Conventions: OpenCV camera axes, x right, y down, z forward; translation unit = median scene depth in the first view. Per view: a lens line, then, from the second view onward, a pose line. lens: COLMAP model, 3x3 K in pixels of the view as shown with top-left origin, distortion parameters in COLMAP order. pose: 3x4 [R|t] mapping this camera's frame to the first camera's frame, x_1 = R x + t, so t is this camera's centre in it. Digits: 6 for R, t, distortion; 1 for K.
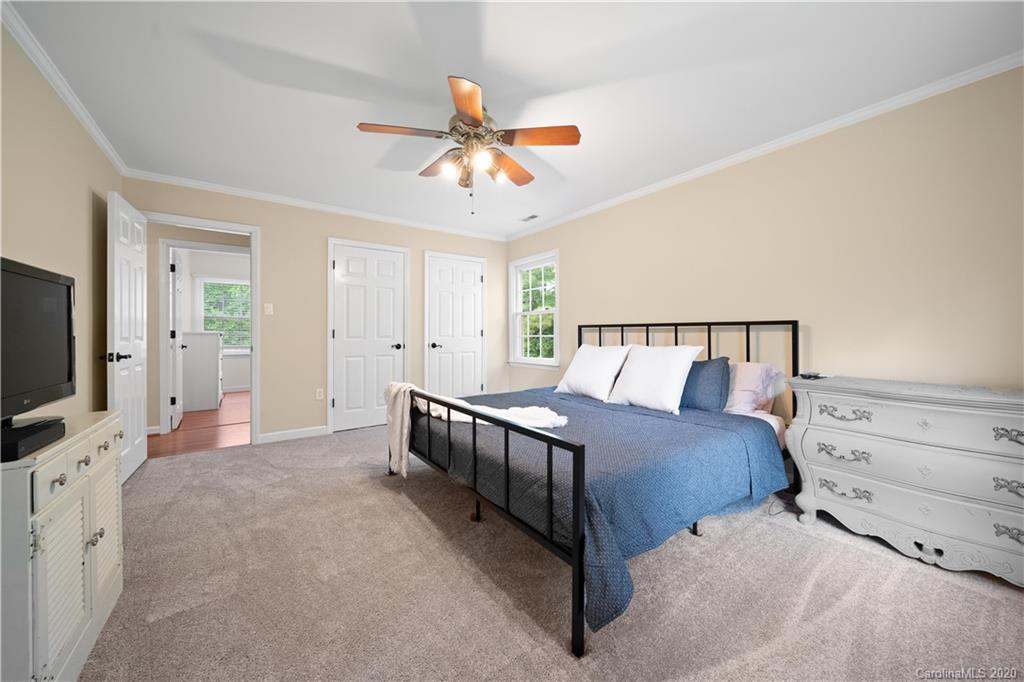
lens RADIAL K [[364.1, 0, 509.8], [0, 364.1, 332.3], [0, 0, 1]] dist [-0.000805, -0.000097]
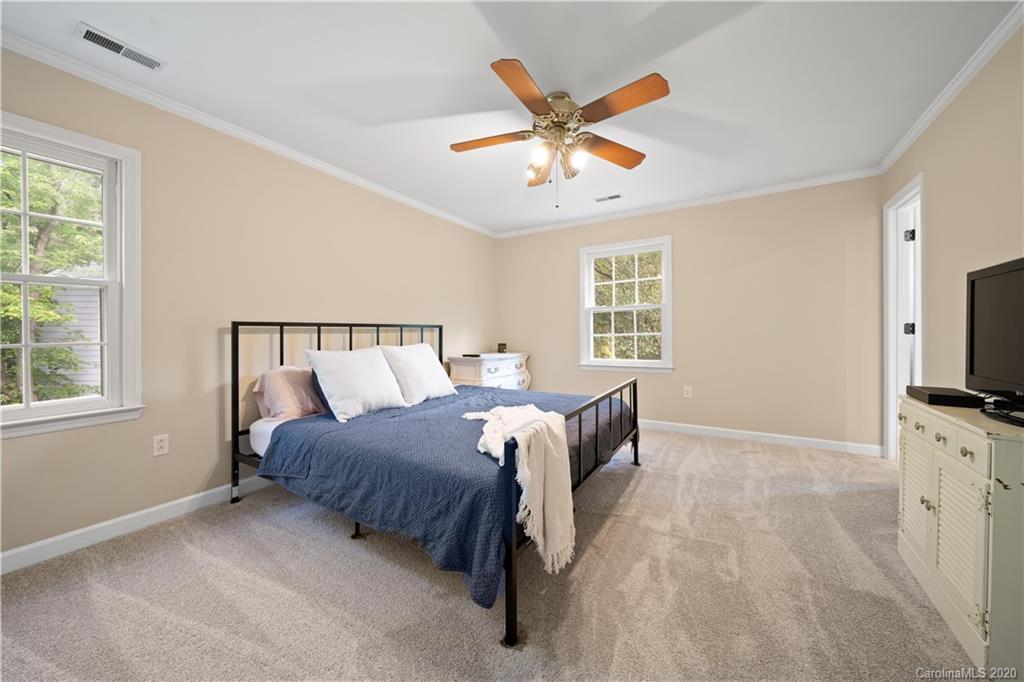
lens RADIAL K [[364.1, 0, 509.8], [0, 364.1, 332.3], [0, 0, 1]] dist [-0.000805, -0.000097]
pose [[-0.370498, 0.004524, 0.928822, -0.632065], [0.008084, 0.999966, -0.001646, 0.003156], [-0.928798, 0.006898, -0.370522, 0.982887]]
